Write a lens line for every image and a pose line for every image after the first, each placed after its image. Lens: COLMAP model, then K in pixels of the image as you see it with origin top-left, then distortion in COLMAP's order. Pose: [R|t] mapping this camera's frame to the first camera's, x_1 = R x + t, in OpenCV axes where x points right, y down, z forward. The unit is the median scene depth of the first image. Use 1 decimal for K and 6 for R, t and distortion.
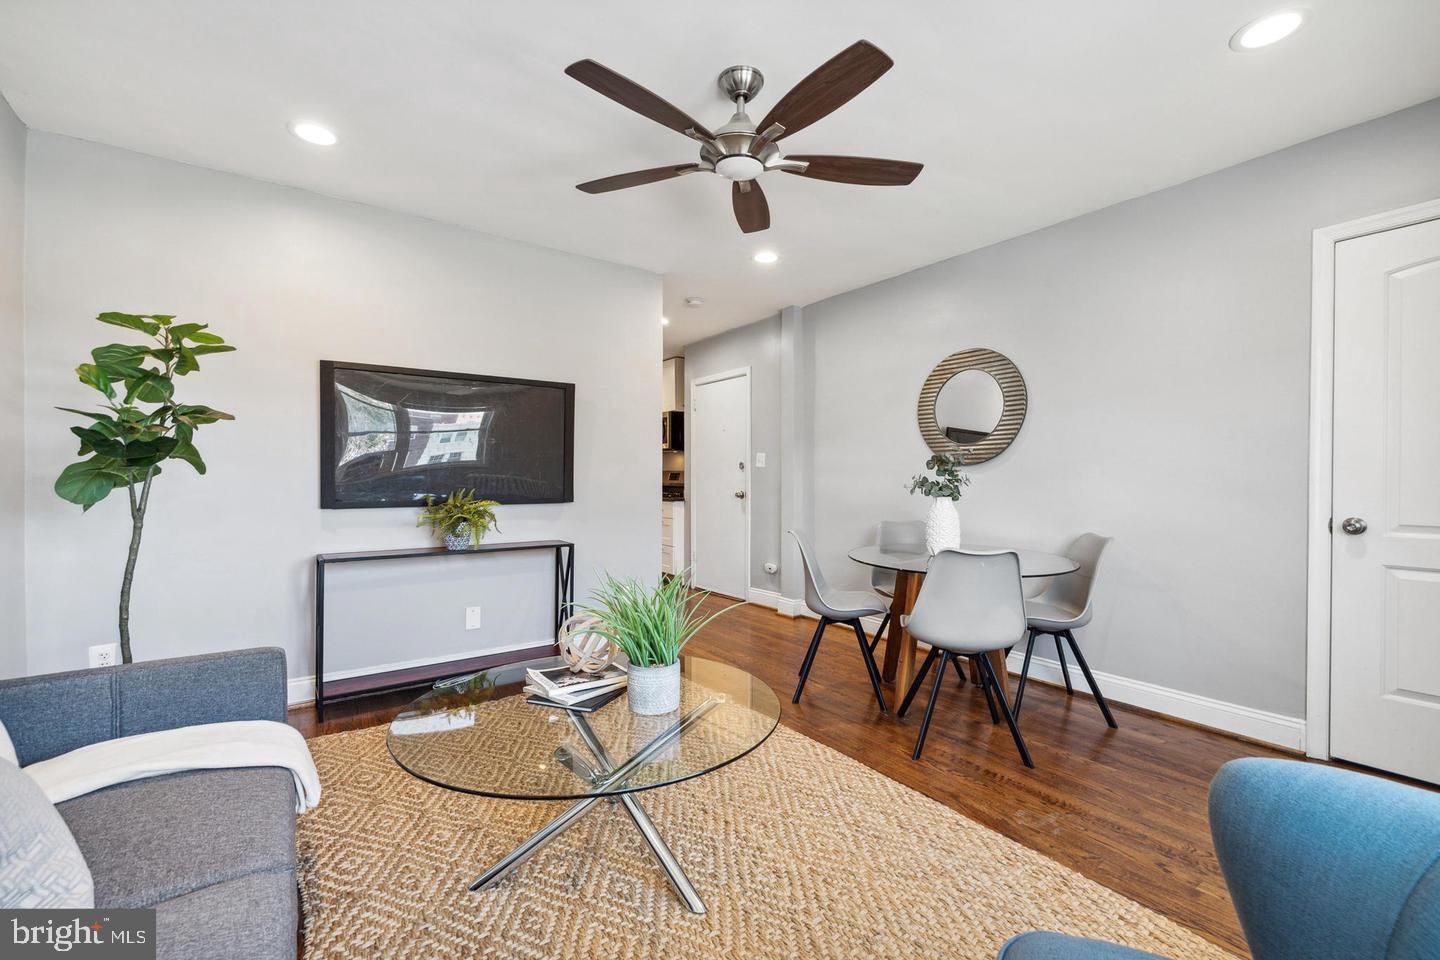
lens RADIAL K [[590.8, 0, 720.9], [0, 590.8, 484.3], [0, 0, 1]] dist [0.000088, -0.000219]
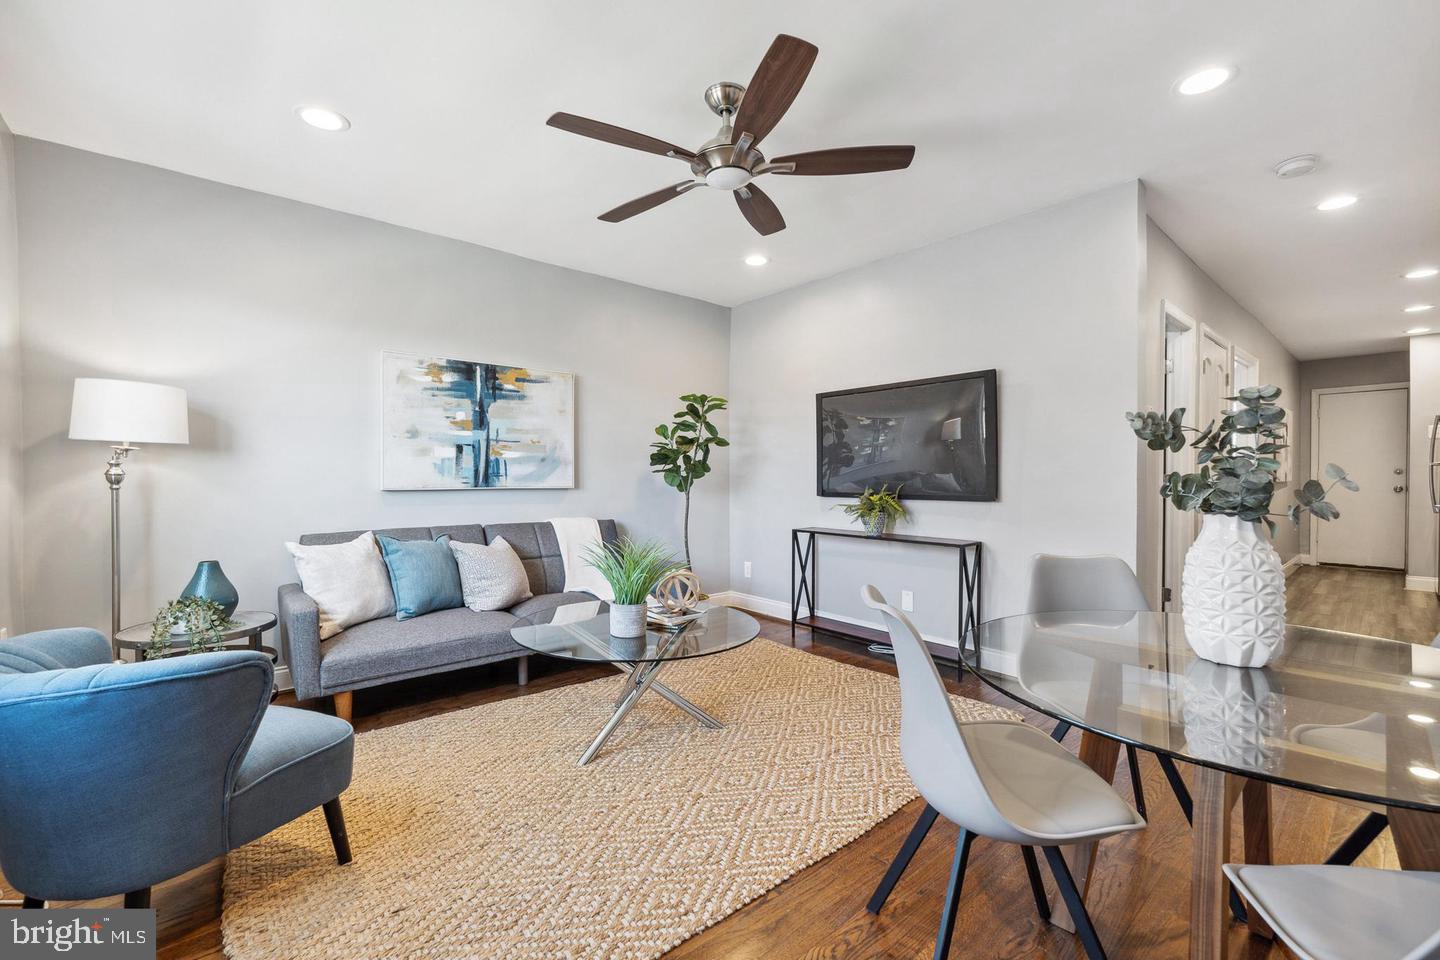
lens RADIAL K [[611.4, 0, 724.6], [0, 611.4, 482.3], [0, 0, 1]] dist [-0.001392, -0.000253]
pose [[0.088865, 0.009669, -0.995997, 0.726427], [-0.011335, 0.999898, 0.008695, -0.002388], [0.995979, 0.010517, 0.088966, 0.582424]]
